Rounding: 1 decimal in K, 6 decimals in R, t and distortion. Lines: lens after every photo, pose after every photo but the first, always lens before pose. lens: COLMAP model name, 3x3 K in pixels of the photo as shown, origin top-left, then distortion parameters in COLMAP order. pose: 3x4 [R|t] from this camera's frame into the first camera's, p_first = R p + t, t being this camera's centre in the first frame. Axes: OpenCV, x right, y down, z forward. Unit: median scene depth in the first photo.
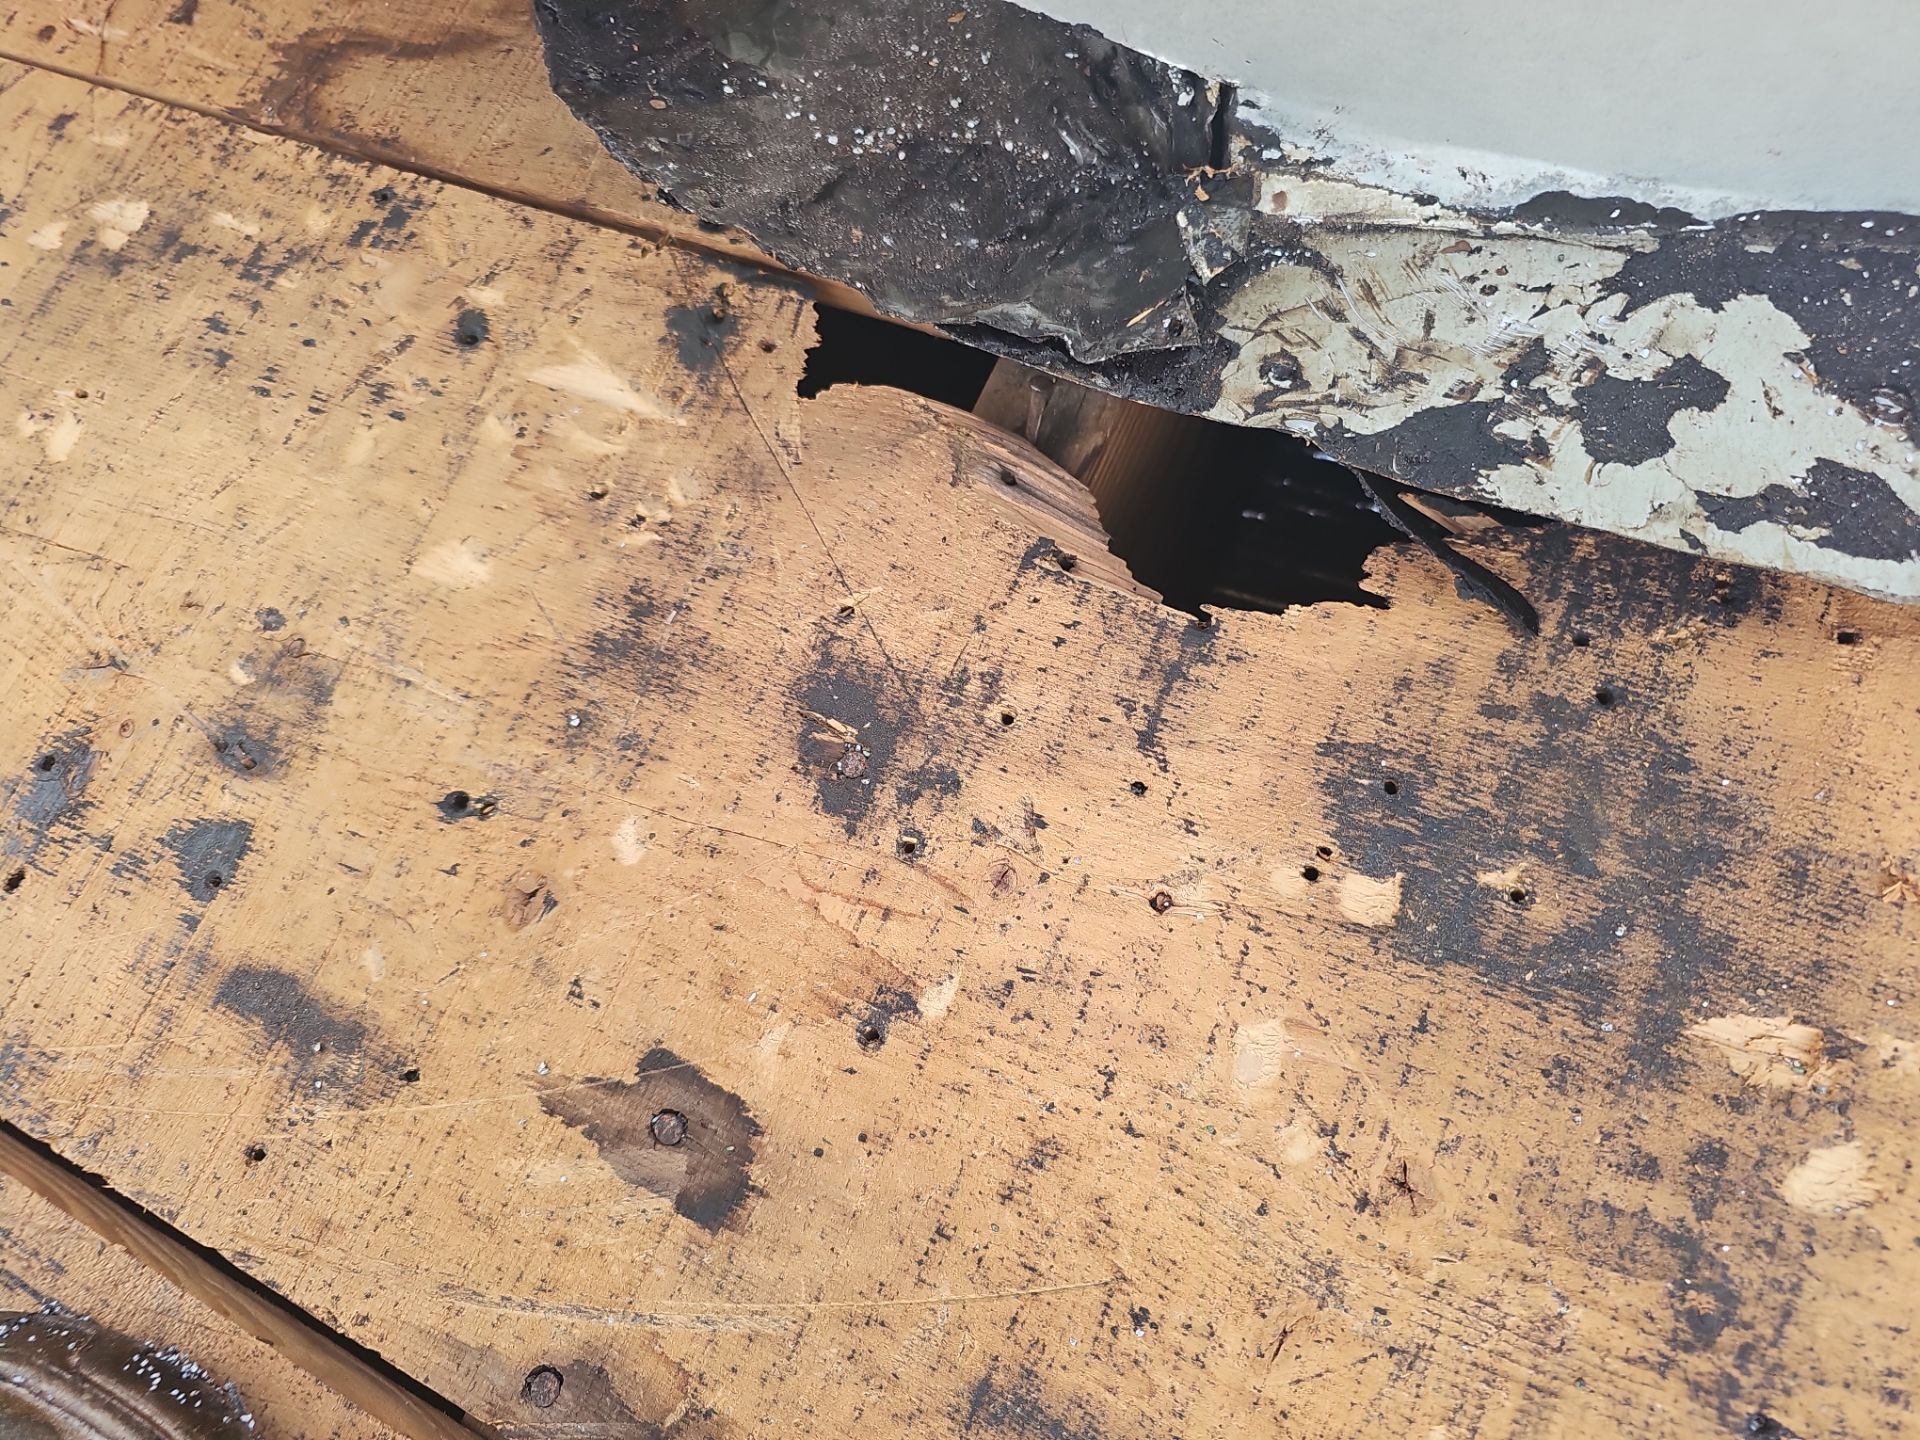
lens RADIAL K [[1336.4, 0, 960.0], [0, 1336.4, 720.0], [0, 0, 1]] dist [0.022095, -0.037925]
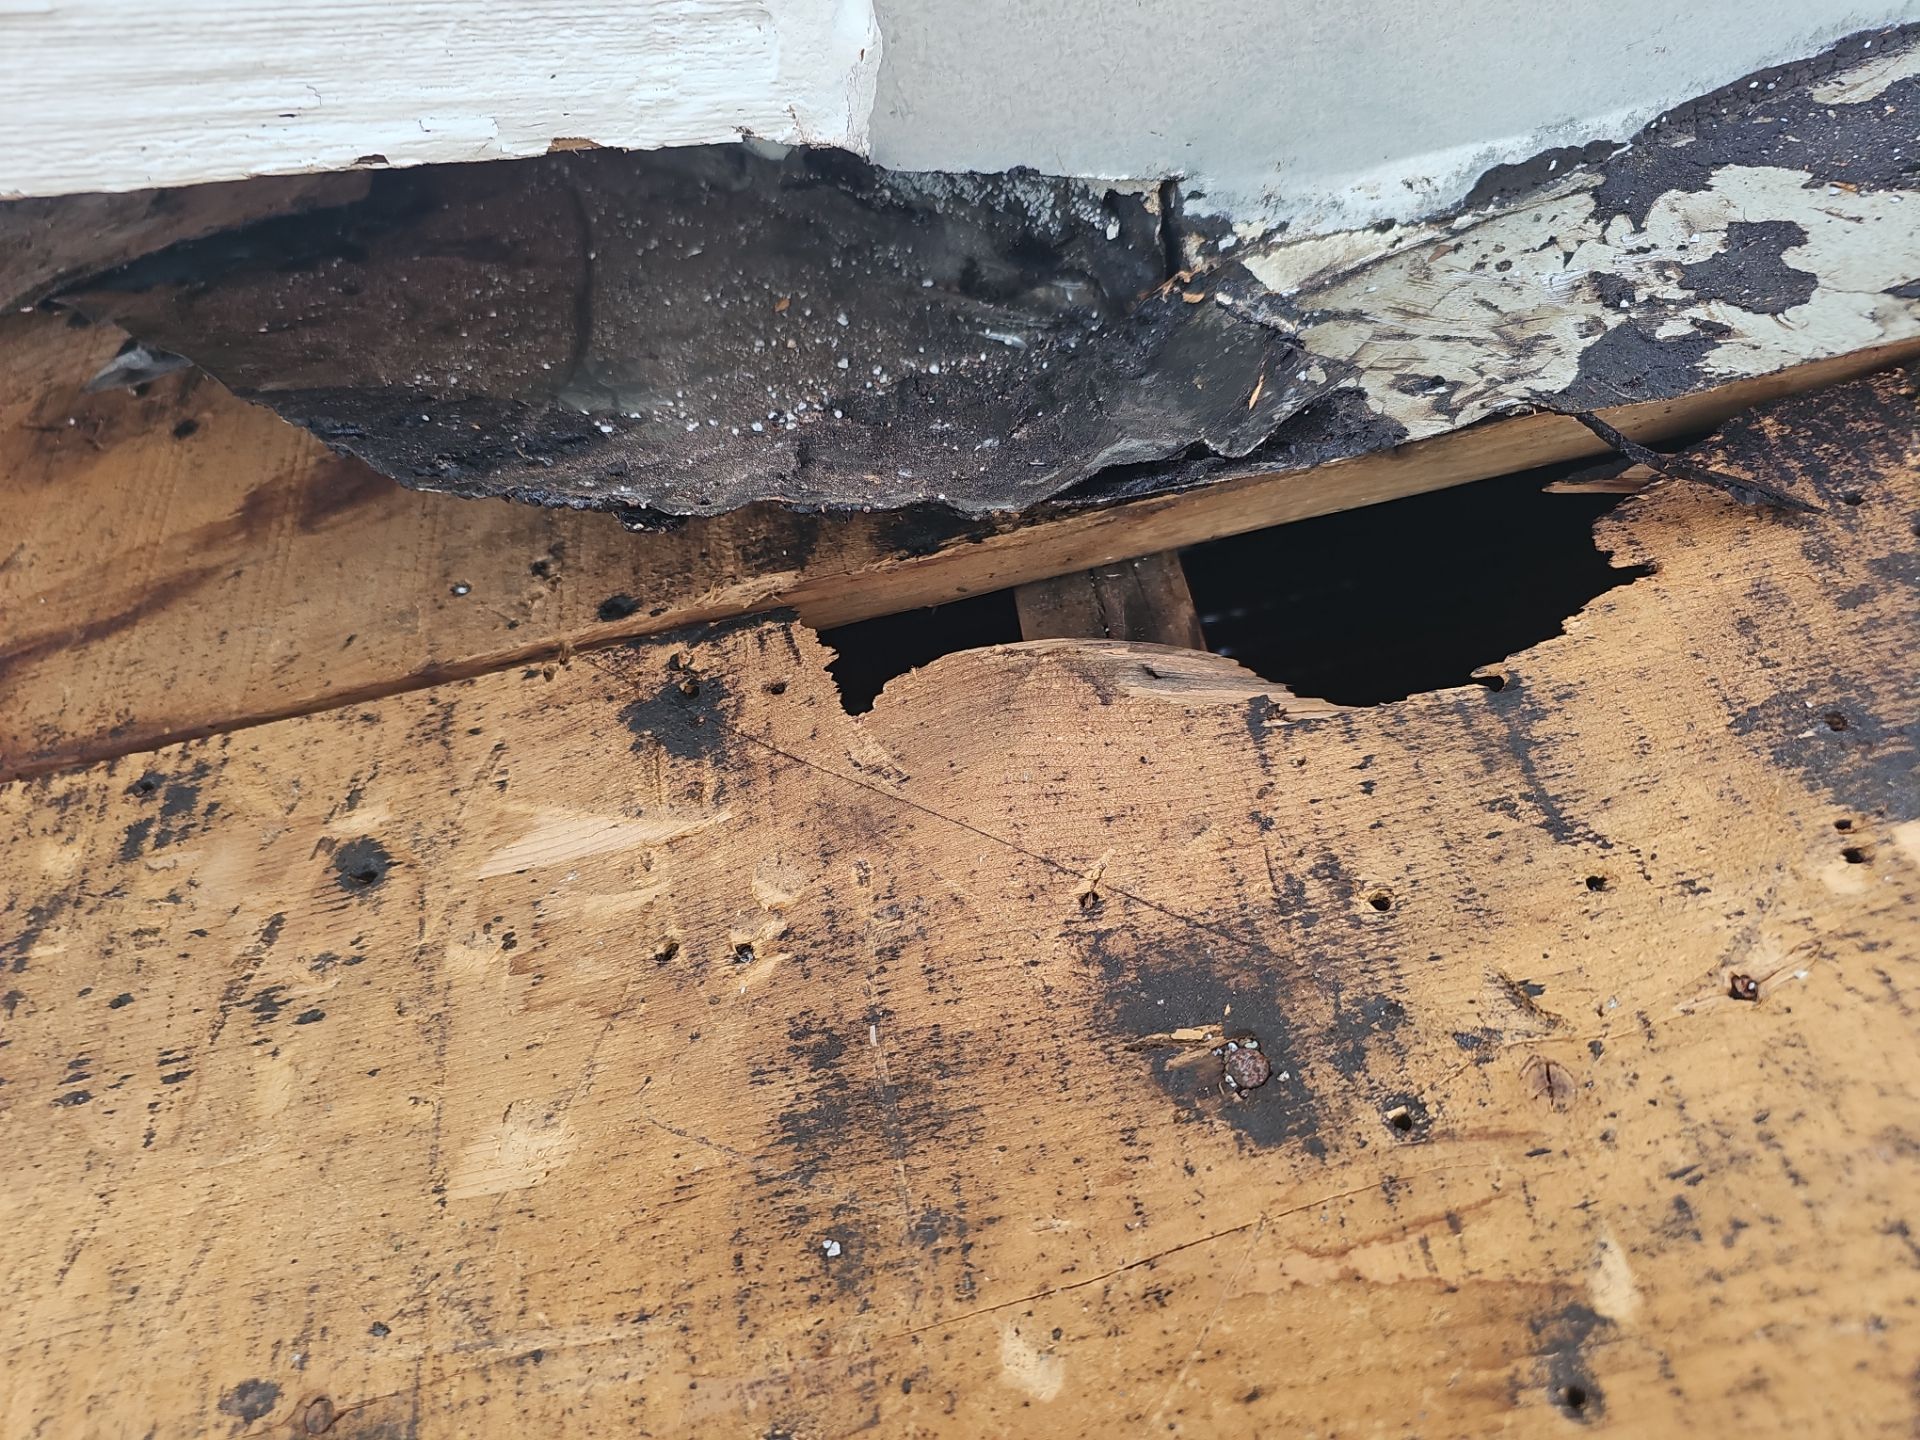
lens RADIAL K [[1324.2, 0, 960.0], [0, 1324.2, 720.0], [0, 0, 1]] dist [0.006812, -0.023596]
pose [[0.845638, -0.419503, 0.330022, -0.359219], [0.507733, 0.822928, -0.254945, -0.015702], [-0.164635, 0.383154, 0.908894, 0.334822]]
